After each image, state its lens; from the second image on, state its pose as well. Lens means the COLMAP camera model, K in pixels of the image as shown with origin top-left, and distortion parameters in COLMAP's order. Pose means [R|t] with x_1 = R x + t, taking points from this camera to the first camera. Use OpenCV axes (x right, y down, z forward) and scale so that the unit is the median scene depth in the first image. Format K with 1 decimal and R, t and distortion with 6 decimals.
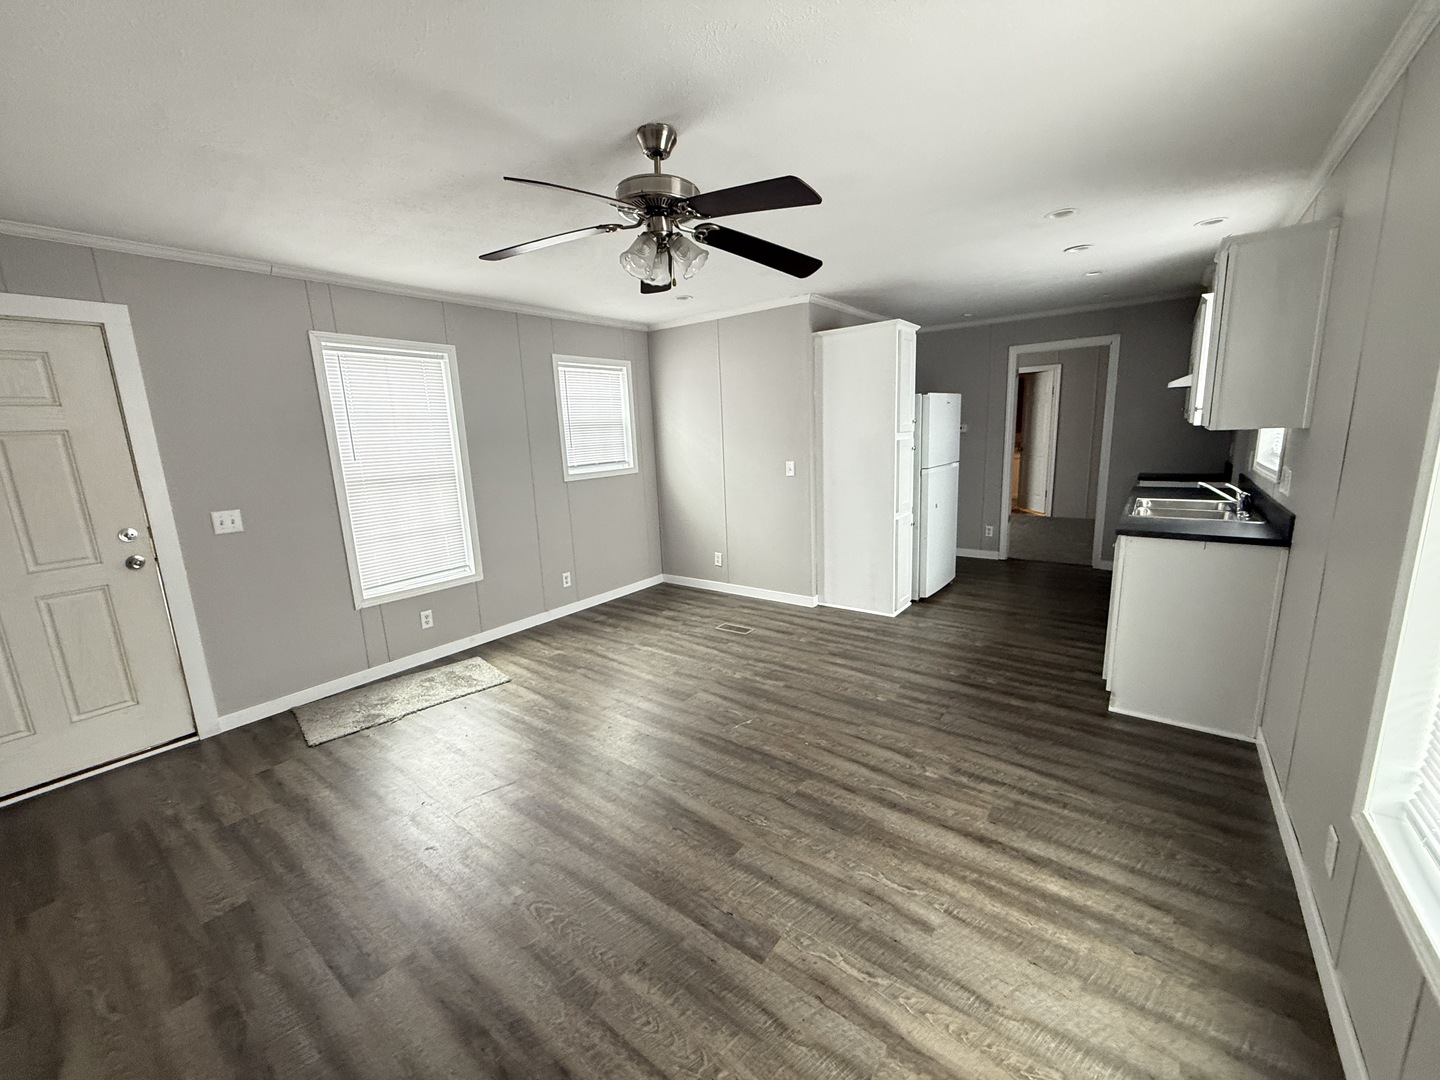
lens RADIAL K [[574.6, 0, 717.2], [0, 574.6, 539.8], [0, 0, 1]] dist [-0.001593, 0.000195]
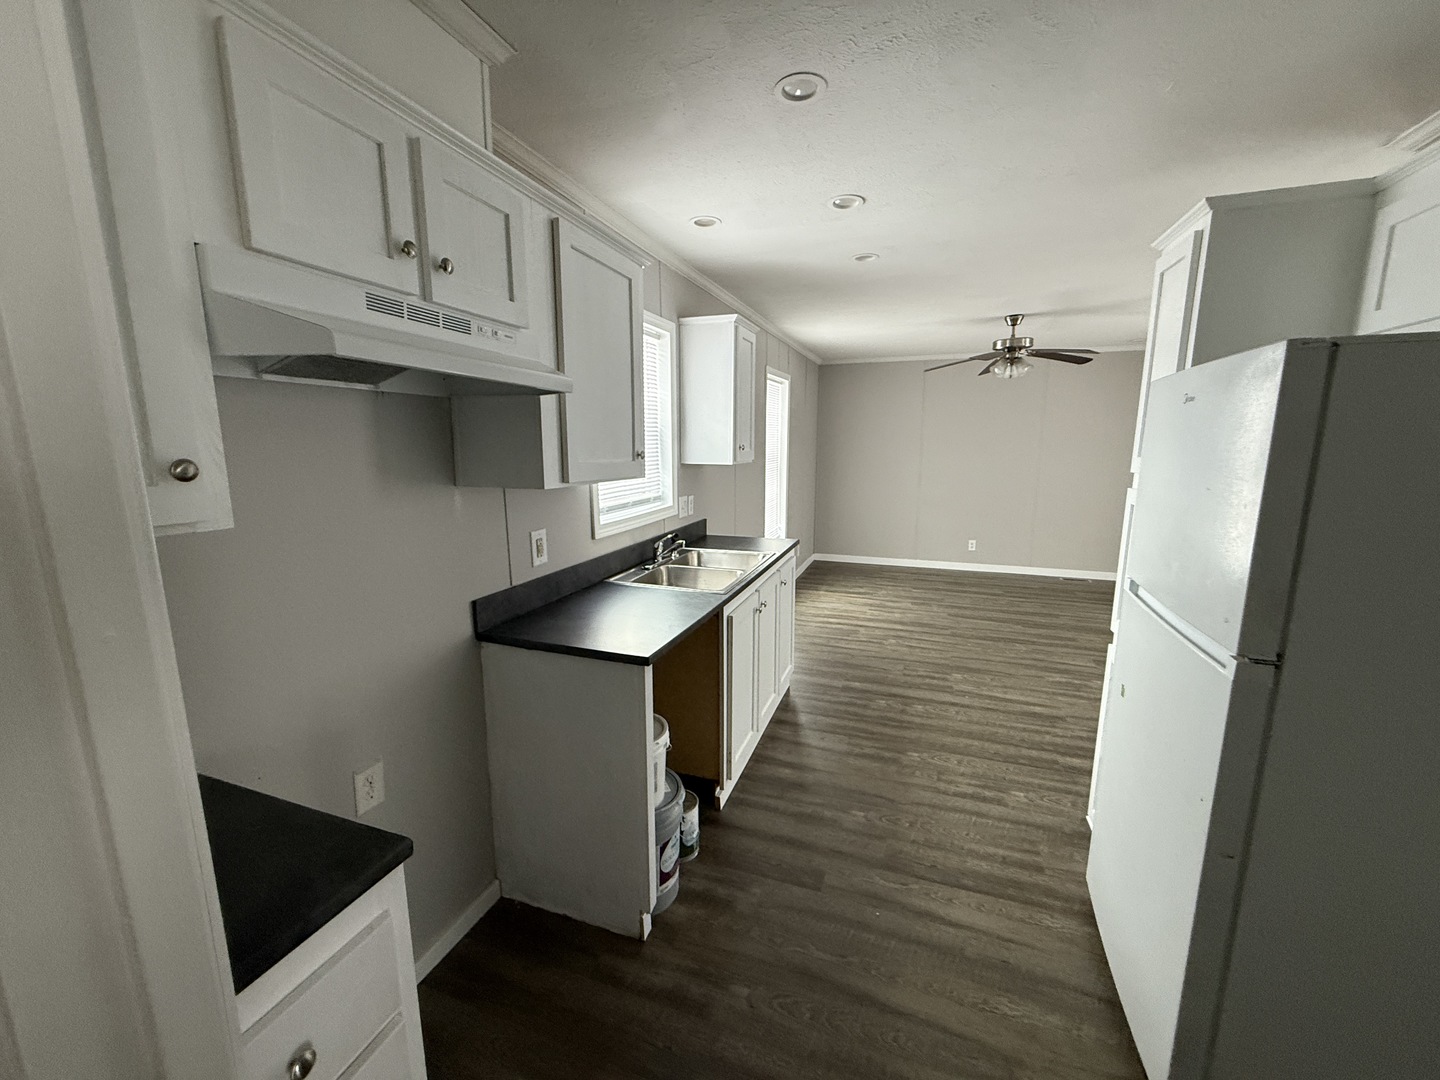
lens RADIAL K [[574.6, 0, 720.7], [0, 574.6, 538.0], [0, 0, 1]] dist [-0.001593, 0.000195]
pose [[-0.951419, 0.095810, -0.292614, 0.929697], [-0.016213, 0.933446, 0.358352, -0.354340], [0.307473, 0.345687, -0.886544, 1.564064]]
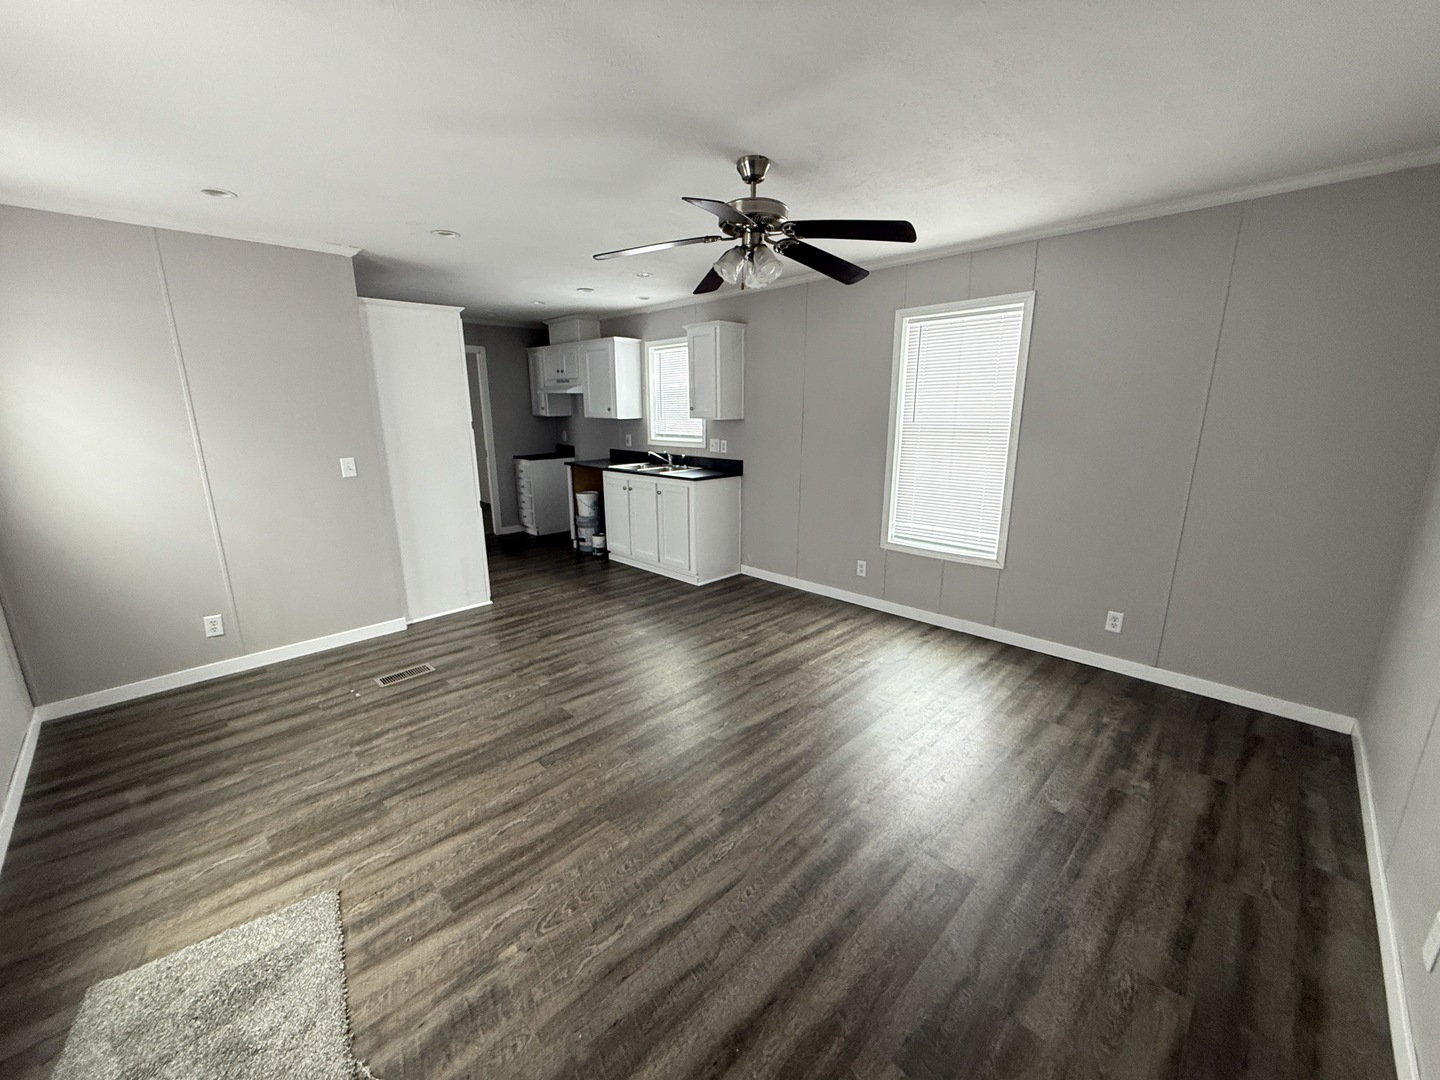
lens RADIAL K [[574.6, 0, 712.8], [0, 574.6, 537.6], [0, 0, 1]] dist [-0.001593, 0.000195]
pose [[0.132905, -0.183909, 0.973917, -0.752067], [0.188859, 0.969329, 0.157270, -0.079275], [-0.972969, 0.163031, 0.163561, 0.529784]]
